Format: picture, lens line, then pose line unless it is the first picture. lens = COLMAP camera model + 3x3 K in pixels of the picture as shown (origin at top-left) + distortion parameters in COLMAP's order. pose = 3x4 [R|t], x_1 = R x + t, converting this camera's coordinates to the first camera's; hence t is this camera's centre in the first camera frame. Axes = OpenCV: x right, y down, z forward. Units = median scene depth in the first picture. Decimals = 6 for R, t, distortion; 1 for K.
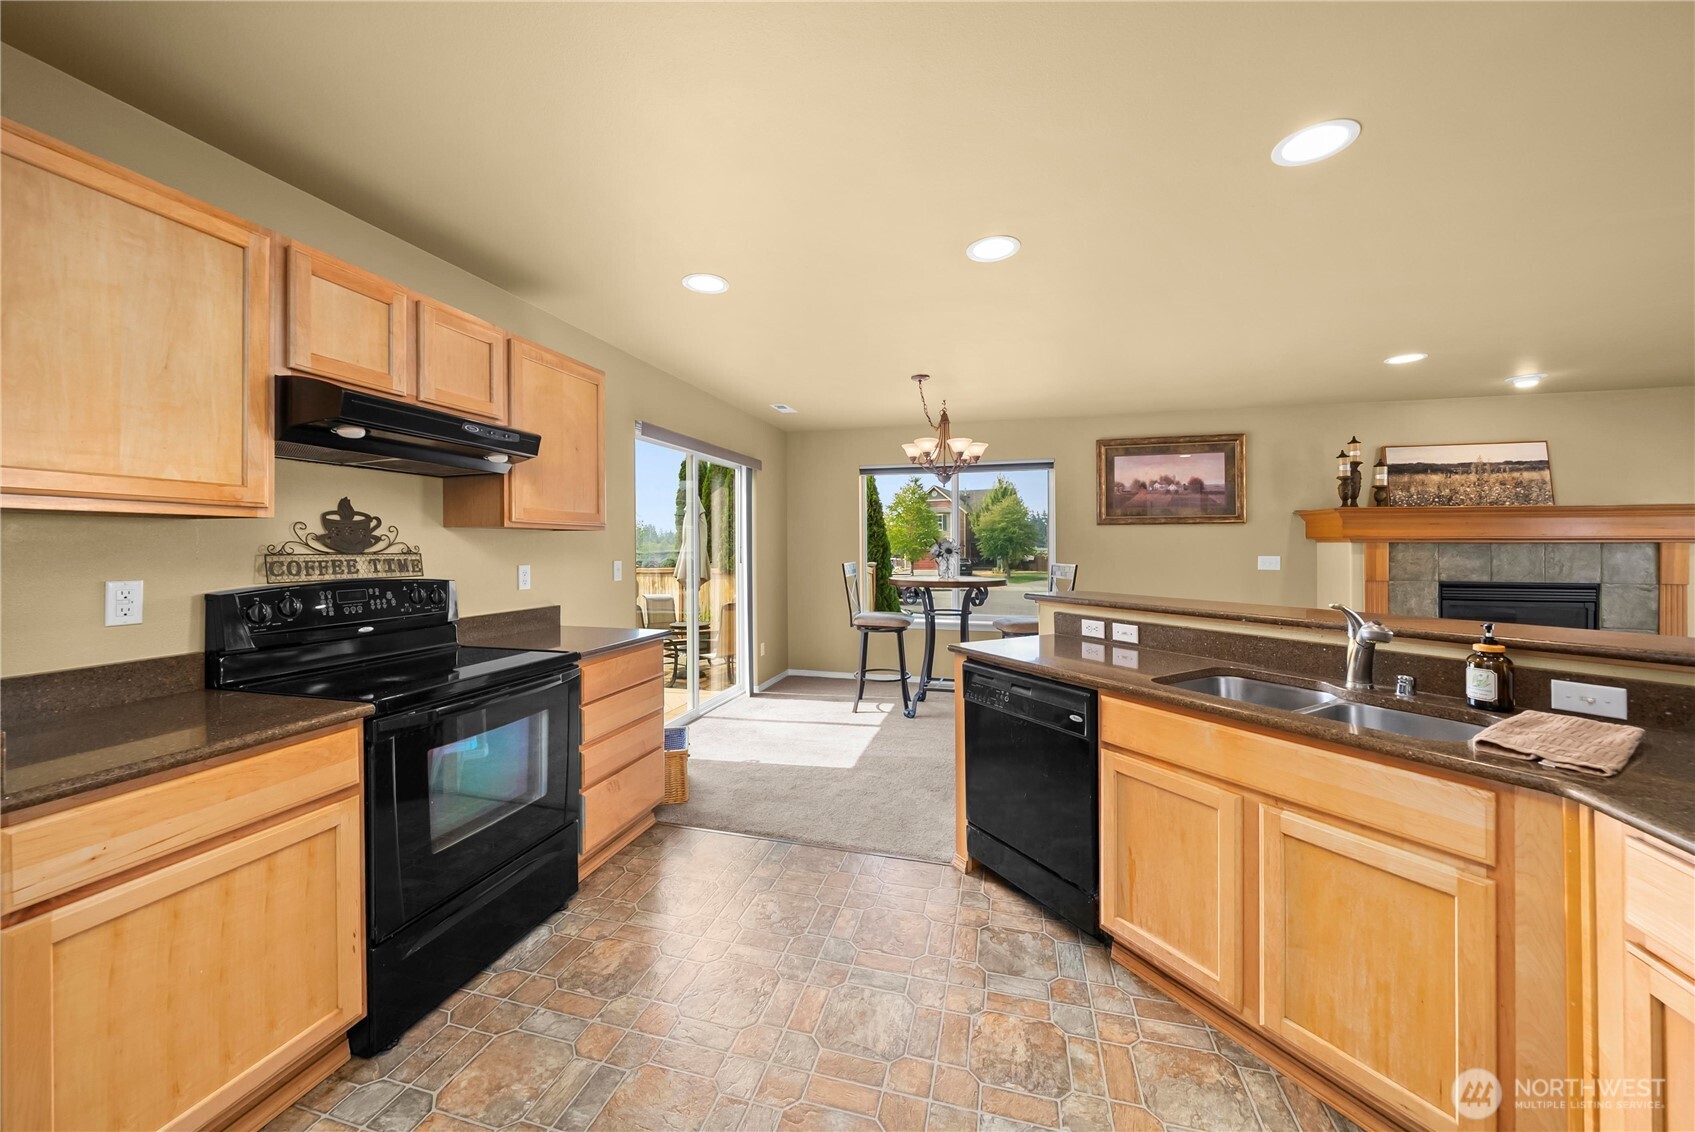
lens RADIAL K [[615.6, 0, 847.6], [0, 615.6, 542.9], [0, 0, 1]] dist [-0.001602, -0.000147]
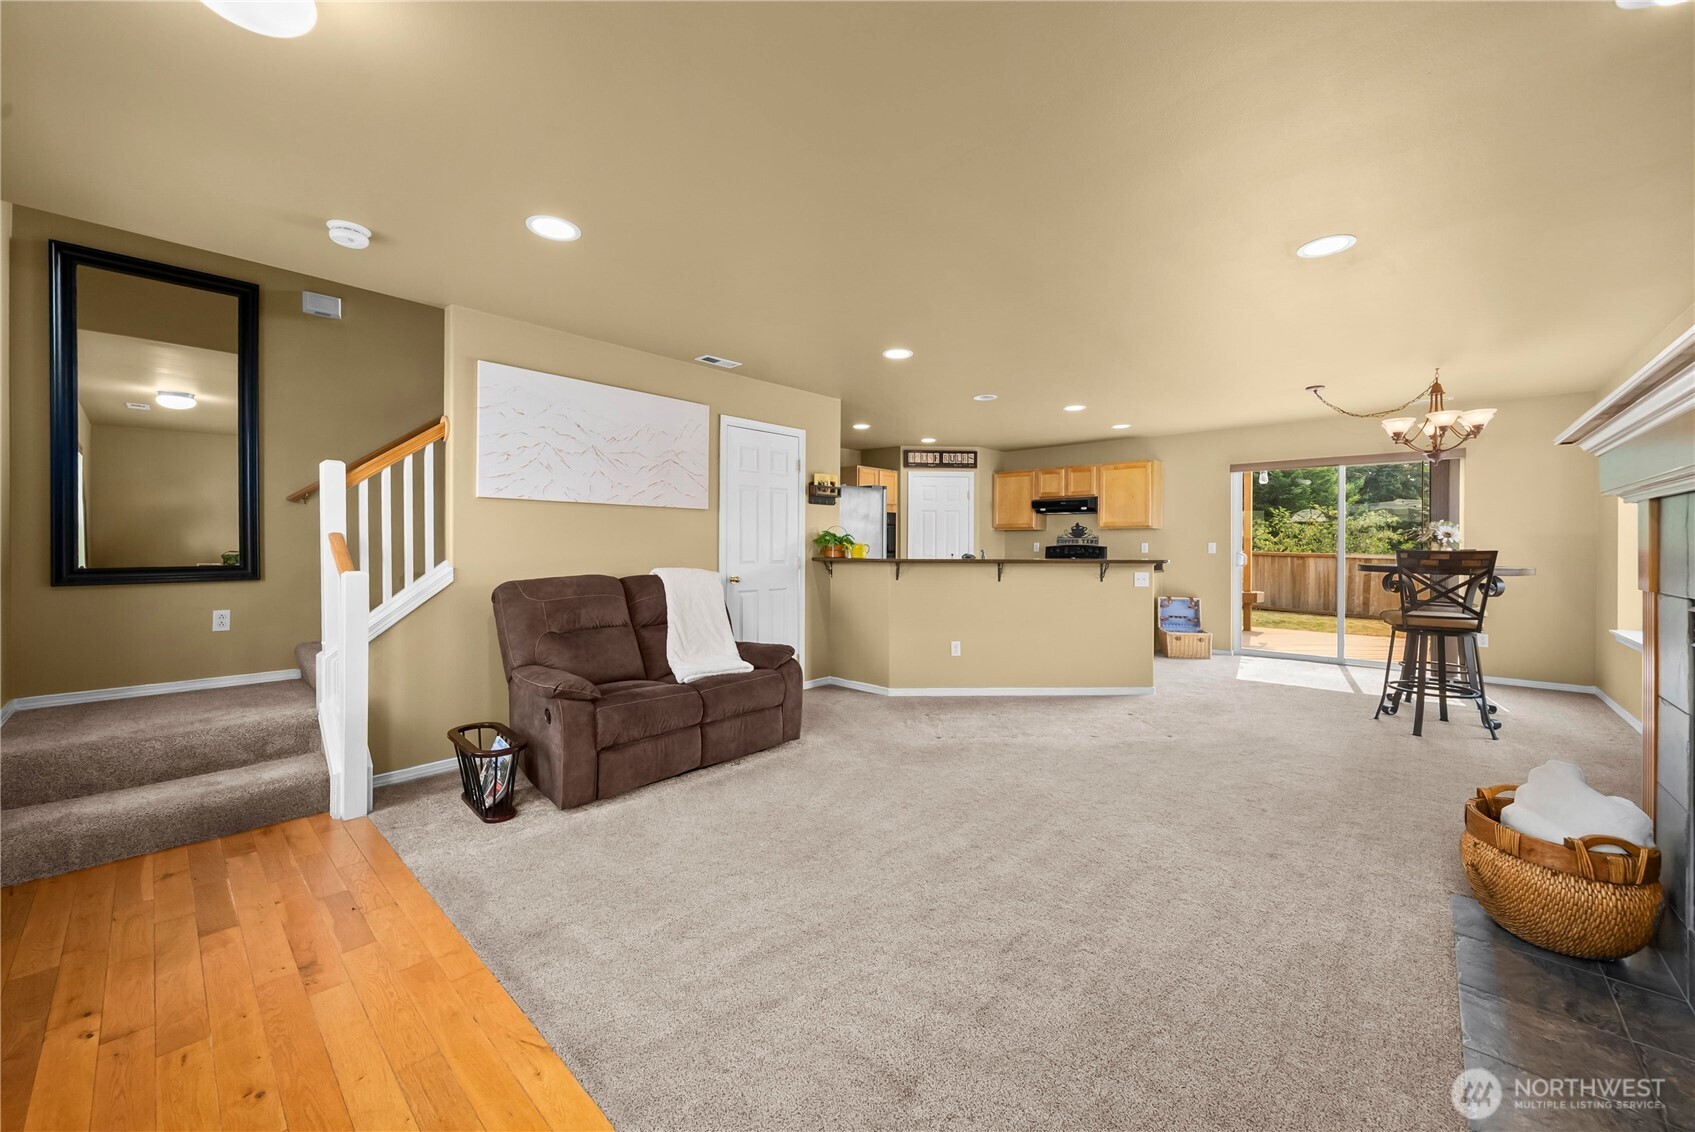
lens RADIAL K [[634.4, 0, 846.6], [0, 634.4, 542.3], [0, 0, 1]] dist [-0.000229, -0.000041]
pose [[-0.458751, -0.004798, -0.888552, 1.527497], [-0.000901, 0.999987, -0.004934, 0.031105], [0.888564, -0.001463, -0.458750, 0.726362]]
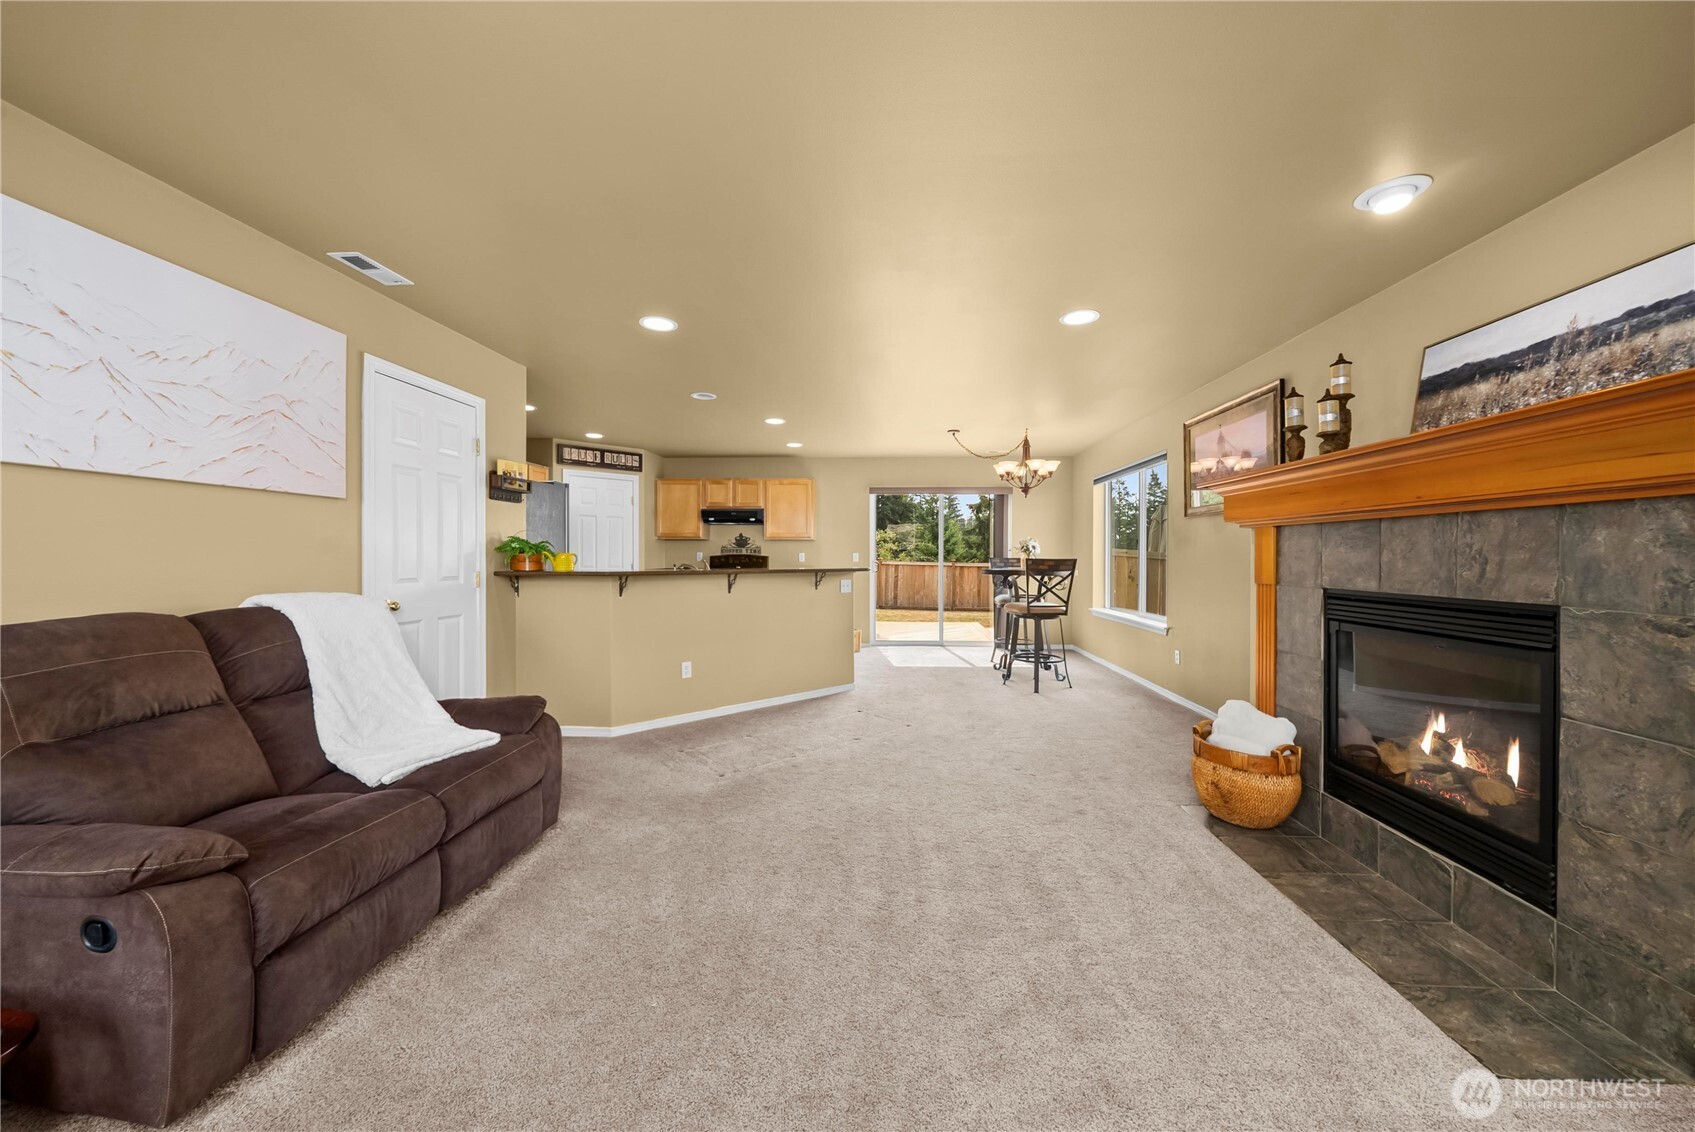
lens RADIAL K [[602.2, 0, 856.6], [0, 602.2, 556.8], [0, 0, 1]] dist [-0.003495, -0.000320]
pose [[0.211322, 0.002301, -0.977414, 1.431274], [-0.000294, 0.999997, 0.002291, 0.031174], [0.977416, -0.000197, 0.211322, 0.438407]]
